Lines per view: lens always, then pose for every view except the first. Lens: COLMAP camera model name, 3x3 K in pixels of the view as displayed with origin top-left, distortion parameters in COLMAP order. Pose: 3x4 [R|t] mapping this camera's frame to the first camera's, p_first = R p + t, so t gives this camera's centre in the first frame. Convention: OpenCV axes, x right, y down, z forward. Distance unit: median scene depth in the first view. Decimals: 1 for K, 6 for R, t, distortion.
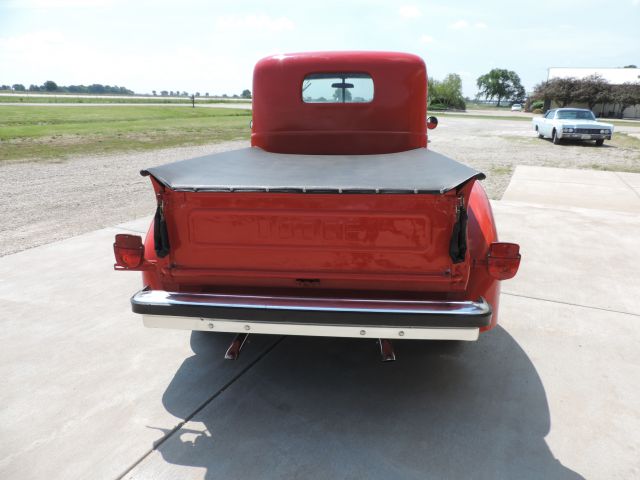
lens RADIAL K [[458.6, 0, 320.0], [0, 458.6, 240.0], [0, 0, 1]] dist [-0.023699, -0.000943]
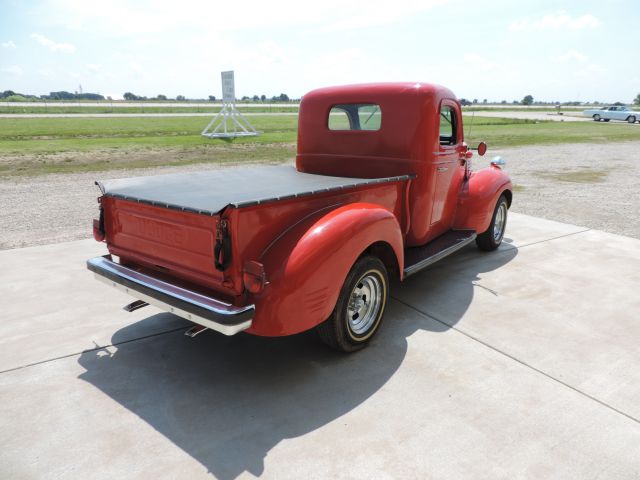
lens RADIAL K [[458.6, 0, 320.0], [0, 458.6, 240.0], [0, 0, 1]] dist [-0.023699, -0.000943]
pose [[0.852515, 0.151400, -0.500296, 0.097618], [-0.157840, 0.987017, 0.029729, -0.009791], [0.498301, 0.053623, 0.865344, 0.002029]]
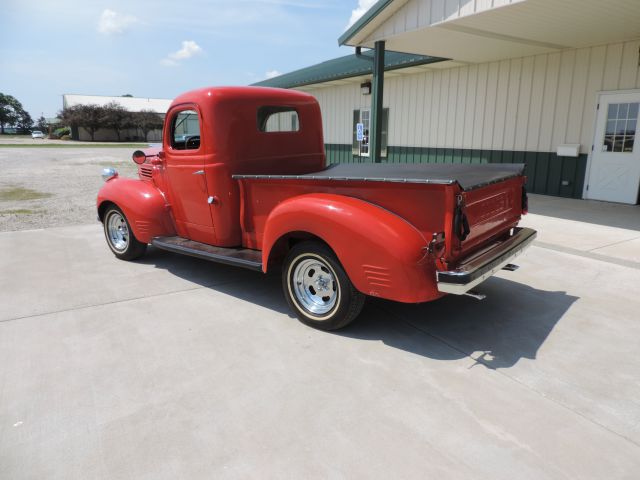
lens RADIAL K [[487.9, 0, 290.2], [0, 487.9, 249.8], [0, 0, 1]] dist [-0.008323, -0.000966]
pose [[0.550254, -0.206130, 0.809154, -0.171896], [0.245541, 0.966150, 0.079148, -0.017179], [-0.798079, 0.155129, 0.582241, 0.050802]]
